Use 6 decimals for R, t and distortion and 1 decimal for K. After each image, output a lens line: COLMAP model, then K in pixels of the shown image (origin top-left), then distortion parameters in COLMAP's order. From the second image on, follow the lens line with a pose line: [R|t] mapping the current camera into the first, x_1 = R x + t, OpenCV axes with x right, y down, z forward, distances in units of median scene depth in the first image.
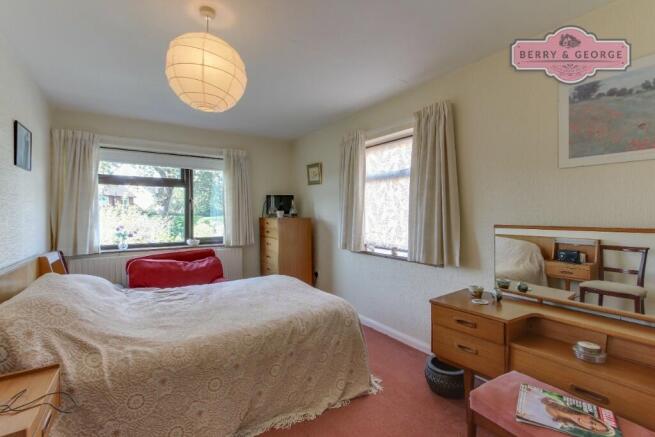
lens RADIAL K [[305.9, 0, 326.6], [0, 305.9, 220.3], [0, 0, 1]] dist [-0.002436, -0.000280]
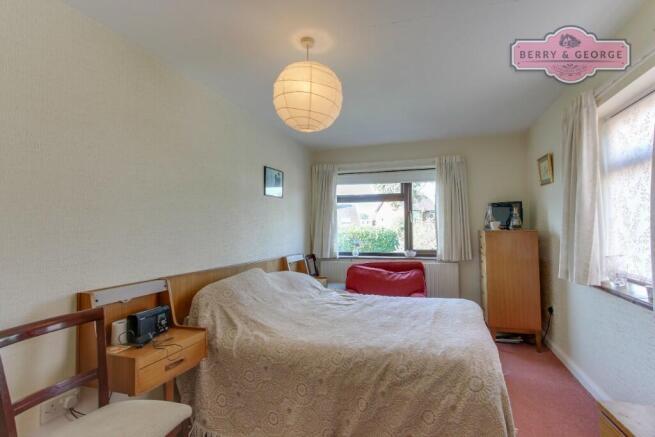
lens RADIAL K [[305.9, 0, 326.6], [0, 305.9, 220.3], [0, 0, 1]] dist [-0.002436, -0.000280]
pose [[0.631540, -0.020931, -0.775061, 0.217703], [-0.008392, 0.999392, -0.033827, -0.003876], [0.775298, 0.027868, 0.630981, 0.164862]]
